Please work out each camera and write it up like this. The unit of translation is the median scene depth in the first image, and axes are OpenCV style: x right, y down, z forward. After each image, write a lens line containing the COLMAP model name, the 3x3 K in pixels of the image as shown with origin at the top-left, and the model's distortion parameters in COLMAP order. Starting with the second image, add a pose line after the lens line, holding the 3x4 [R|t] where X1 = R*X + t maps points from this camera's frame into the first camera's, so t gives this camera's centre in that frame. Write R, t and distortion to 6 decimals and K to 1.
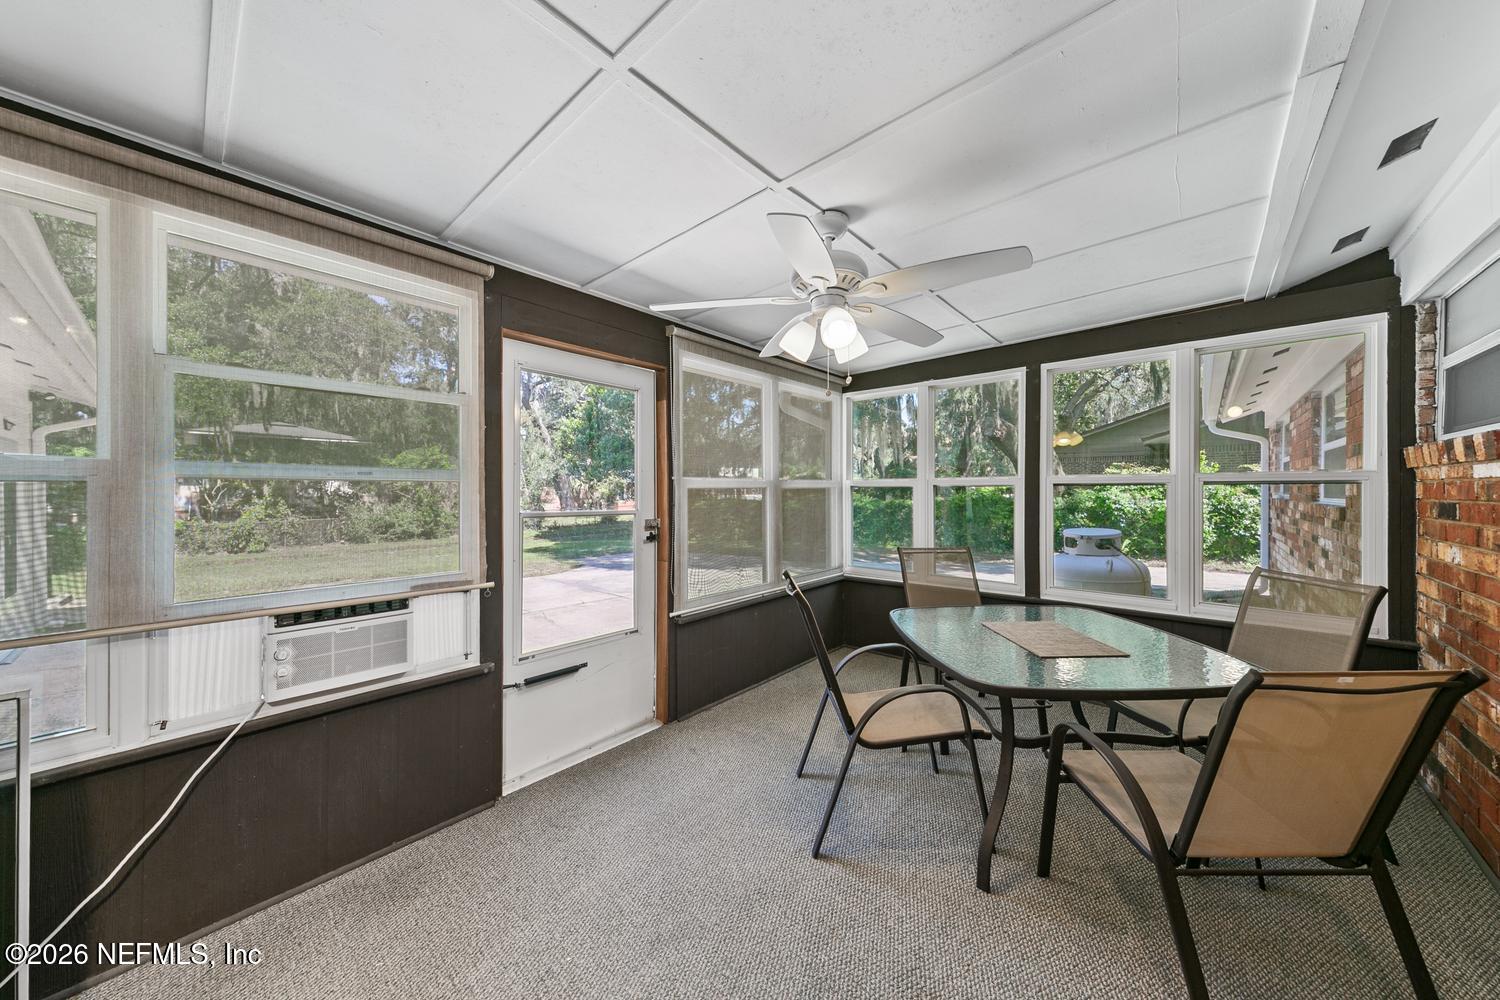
lens RADIAL K [[480.2, 0, 749.1], [0, 480.2, 490.5], [0, 0, 1]] dist [0.001461, 0.000060]
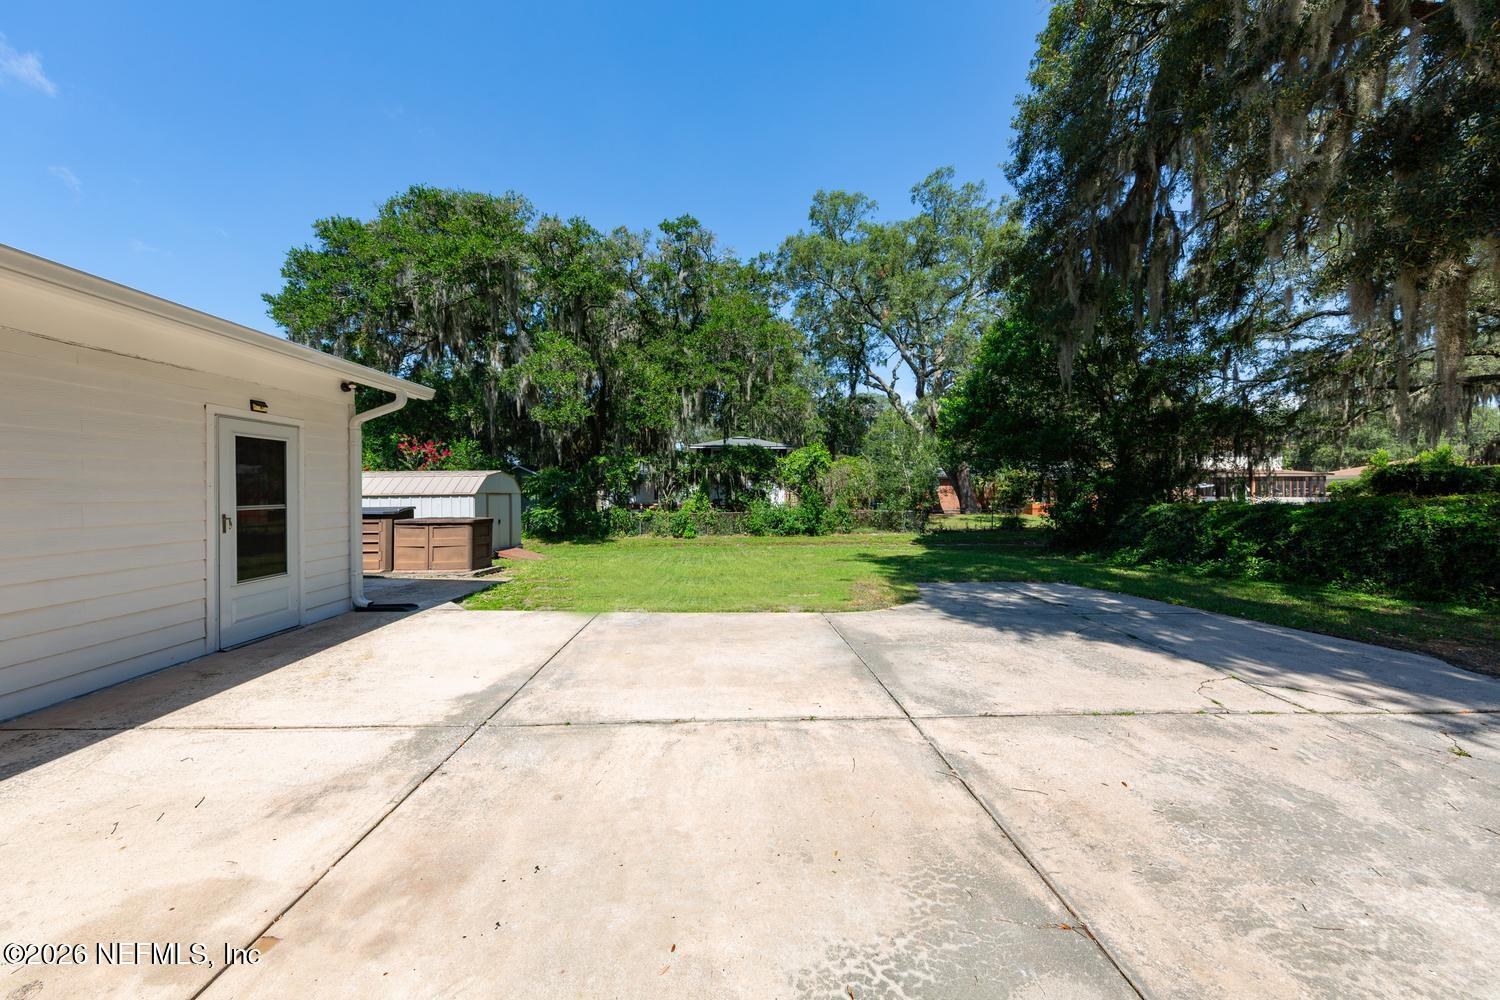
lens RADIAL K [[498.3, 0, 750.0], [0, 498.3, 500.0], [0, 0, 1]] dist [0.000793, 0.000026]
pose [[0.701495, 0.015016, -0.712516, -0.016151], [-0.002030, 0.999816, 0.019072, 0.006509], [0.712671, -0.011933, 0.701397, 0.183571]]
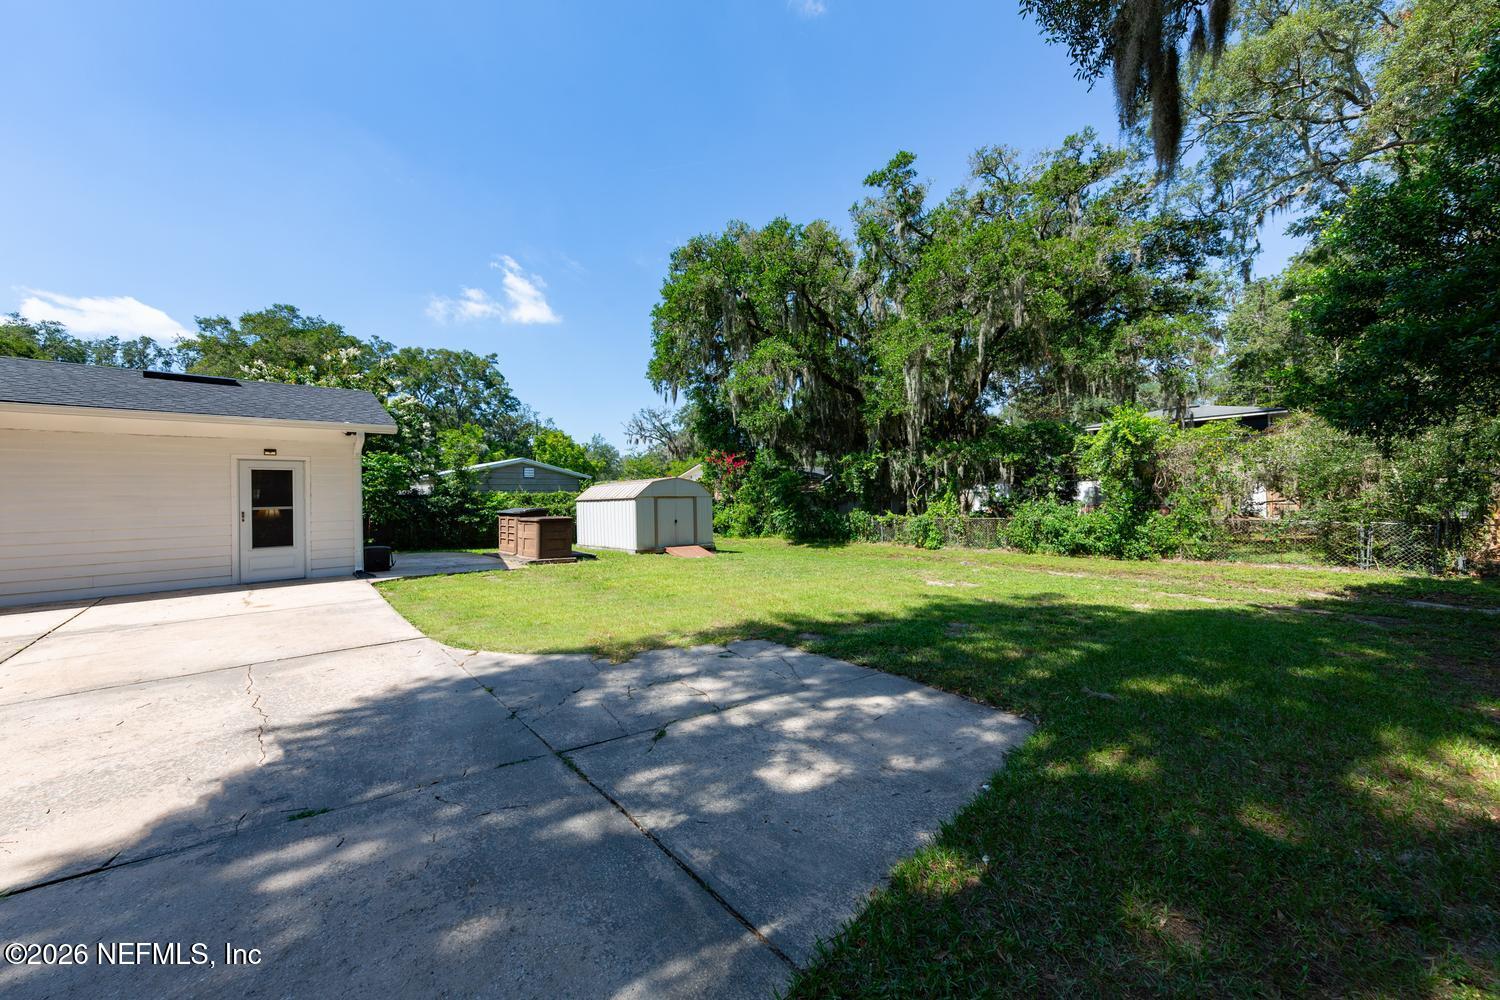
lens RADIAL K [[520.8, 0, 751.2], [0, 520.8, 493.3], [0, 0, 1]] dist [0.001347, 0.000057]
pose [[-0.114917, -0.002193, -0.993373, 0.046464], [0.018216, 0.999825, -0.004315, 0.011580], [0.993208, -0.018591, -0.114857, 0.633357]]
